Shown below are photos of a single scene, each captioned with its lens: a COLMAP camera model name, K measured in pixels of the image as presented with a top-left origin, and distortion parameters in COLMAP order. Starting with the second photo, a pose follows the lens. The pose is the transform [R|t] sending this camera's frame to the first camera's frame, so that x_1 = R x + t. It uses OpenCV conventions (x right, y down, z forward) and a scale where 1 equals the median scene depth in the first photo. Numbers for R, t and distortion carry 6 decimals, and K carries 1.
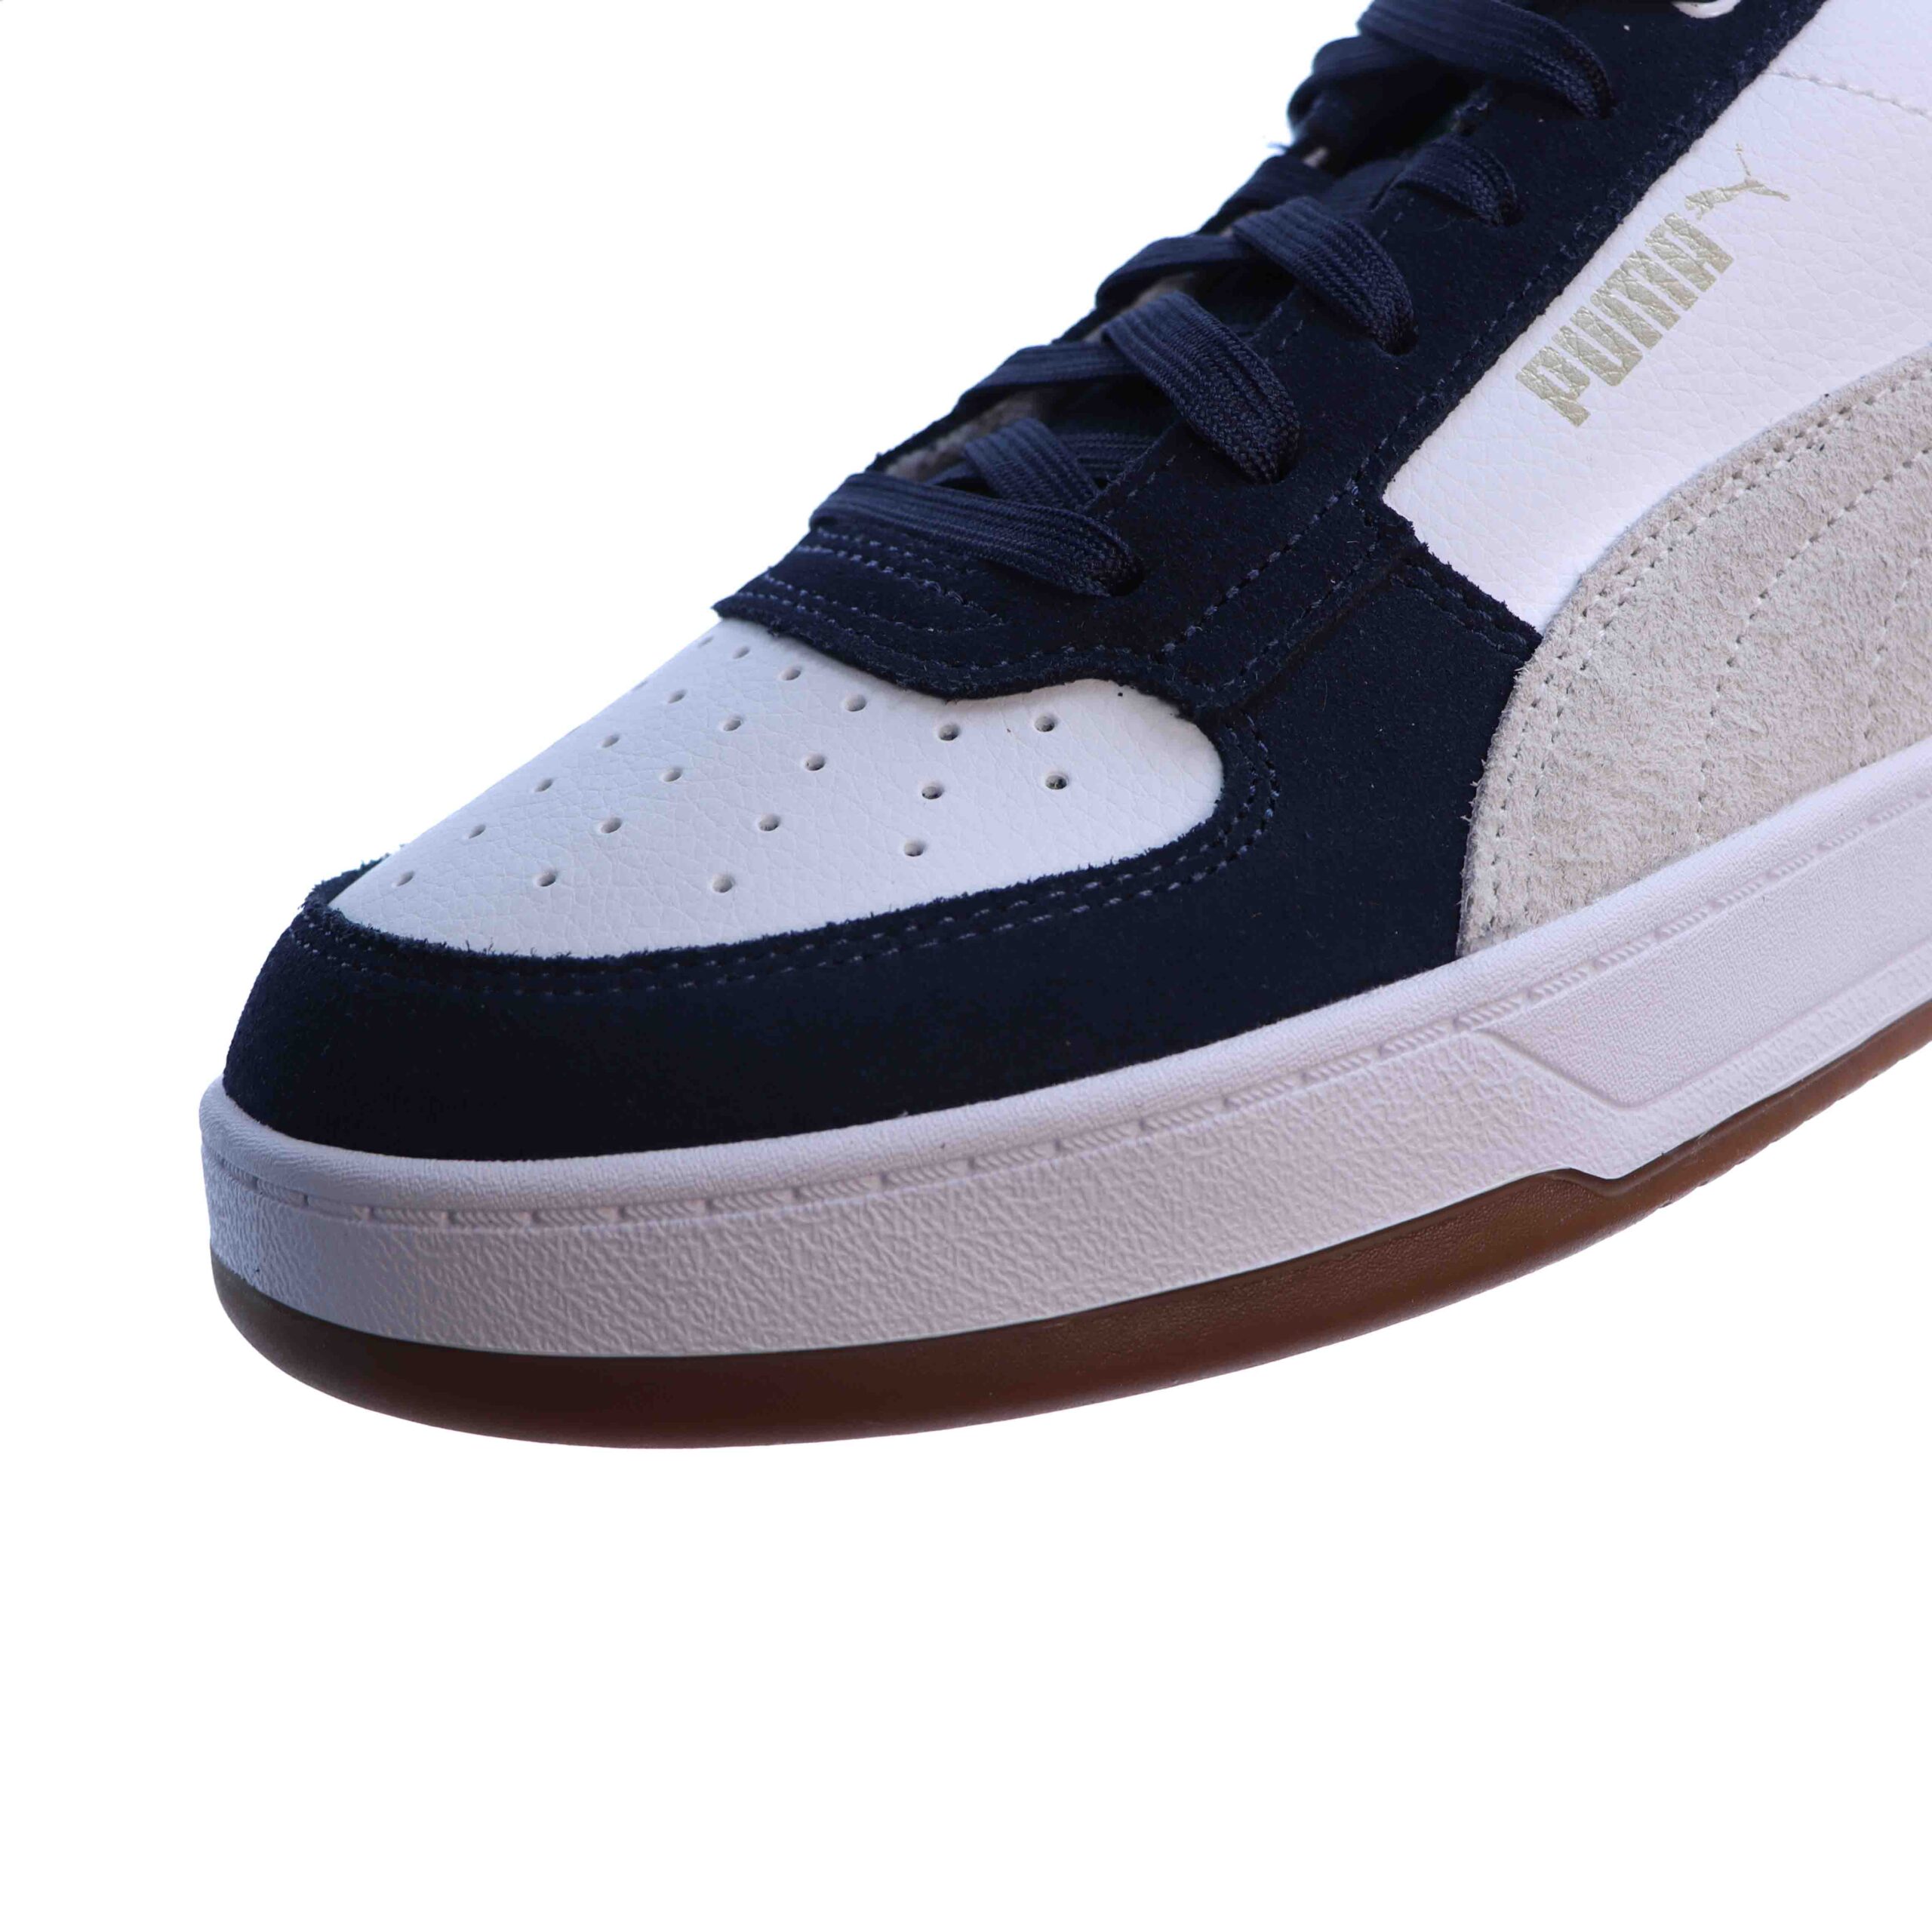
lens RADIAL K [[2680.5, 0, 972.1], [0, 2680.5, 965.7], [0, 0, 1]] dist [-0.114090, 0.000000]
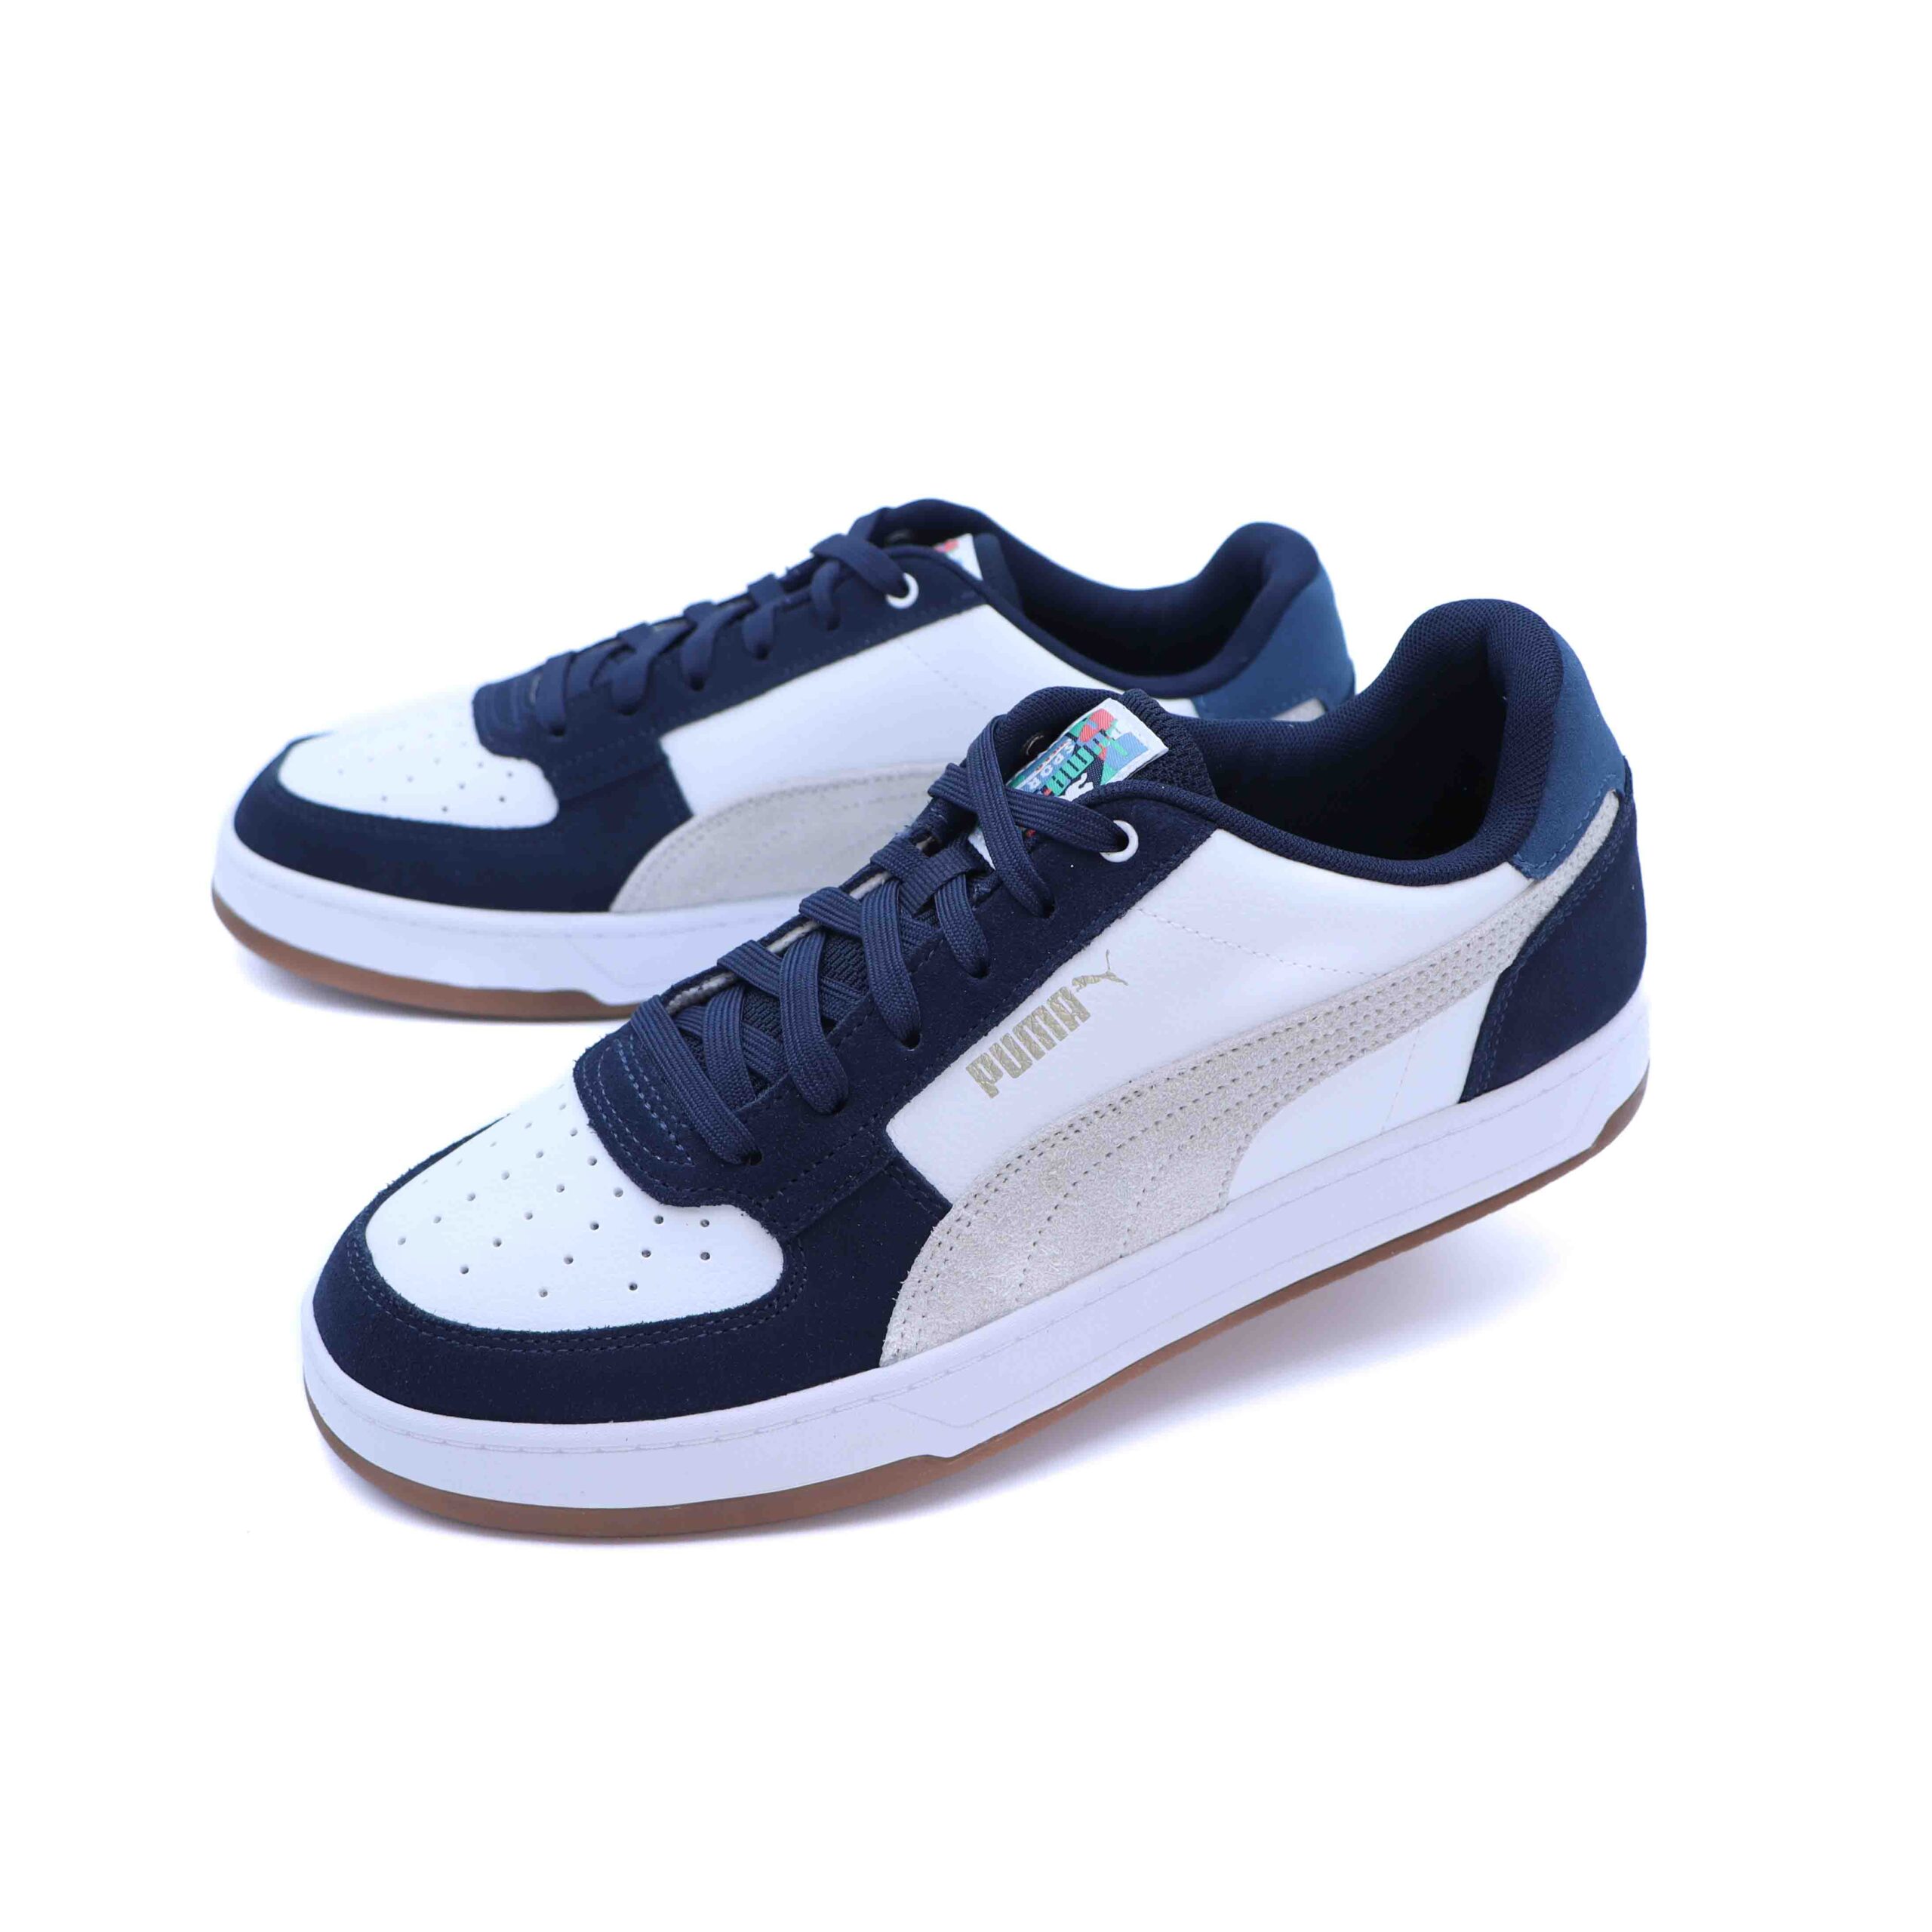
lens RADIAL K [[2680.5, 0, 975.9], [0, 2680.5, 974.6], [0, 0, 1]] dist [-0.114090, 0.000000]
pose [[0.991599, 0.126706, 0.026015, 0.152240], [-0.128370, 0.939292, 0.318202, -0.925101], [0.015882, -0.318868, 0.947666, -0.869800]]
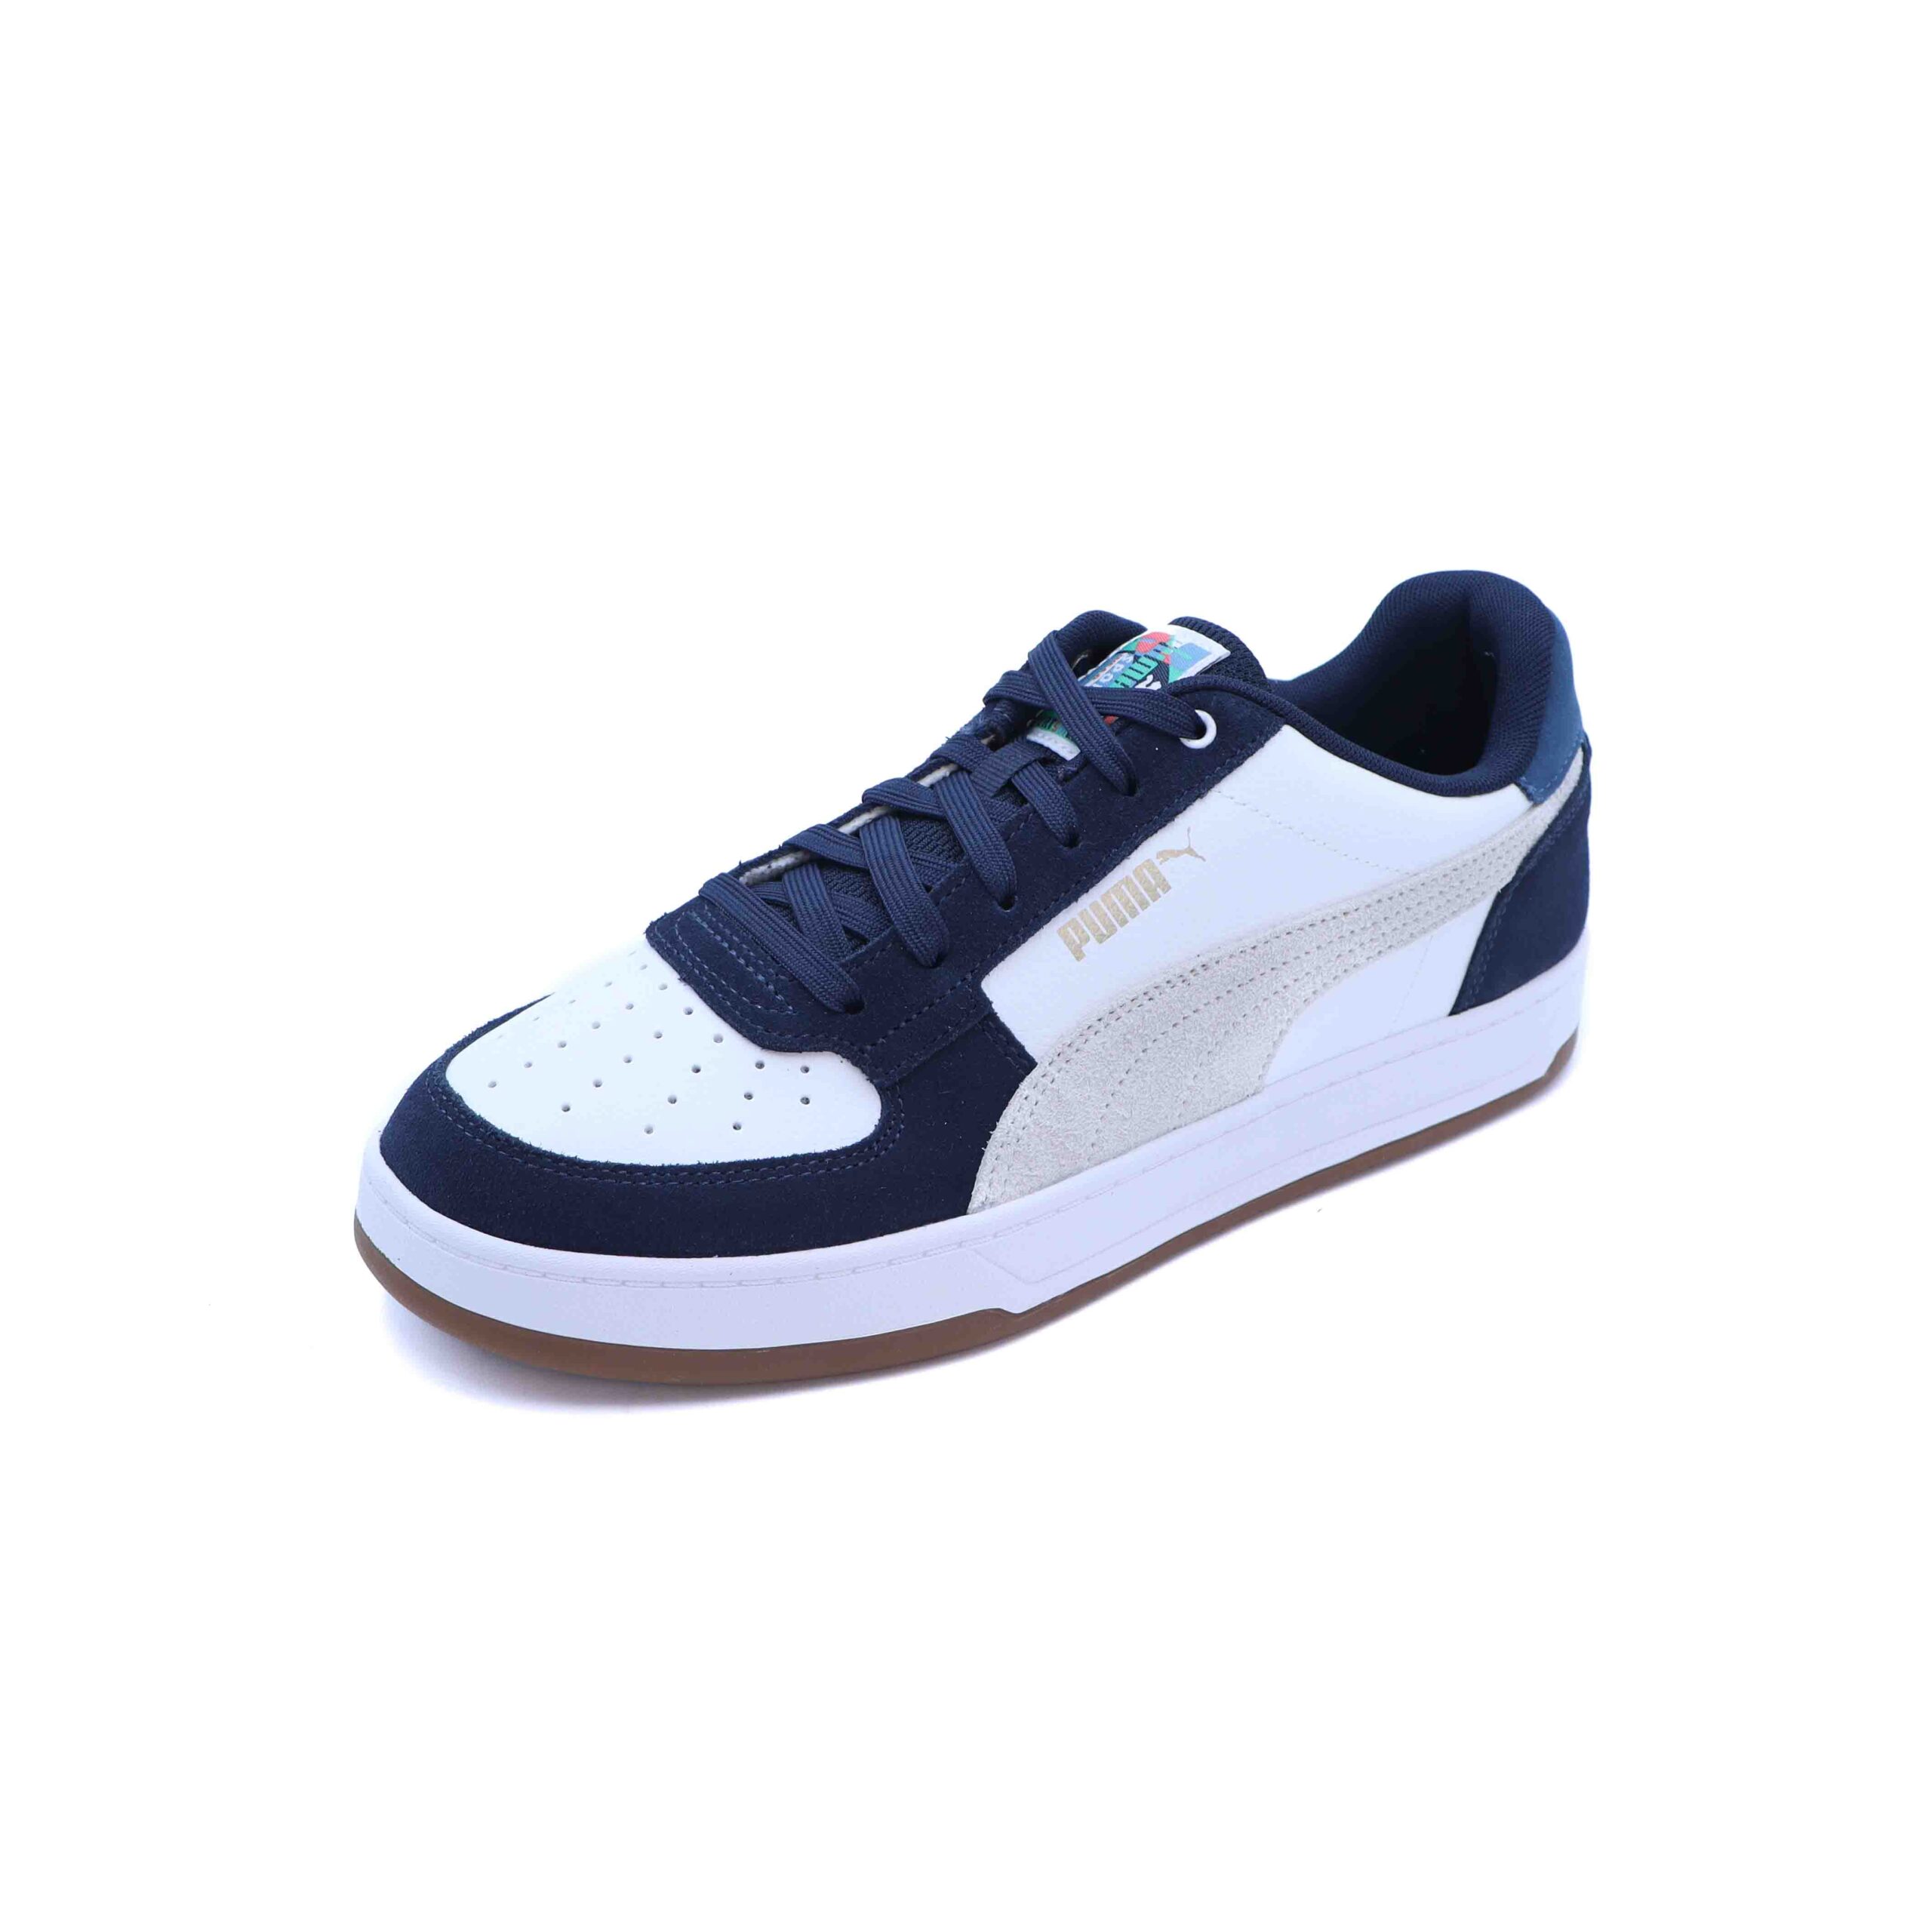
lens RADIAL K [[2680.5, 0, 953.4], [0, 2680.5, 955.6], [0, 0, 1]] dist [-0.114090, 0.000000]
pose [[0.964515, 0.174007, 0.198578, -0.288643], [-0.211407, 0.959533, 0.186022, -0.580199], [-0.158172, -0.221402, 0.962270, -1.022649]]
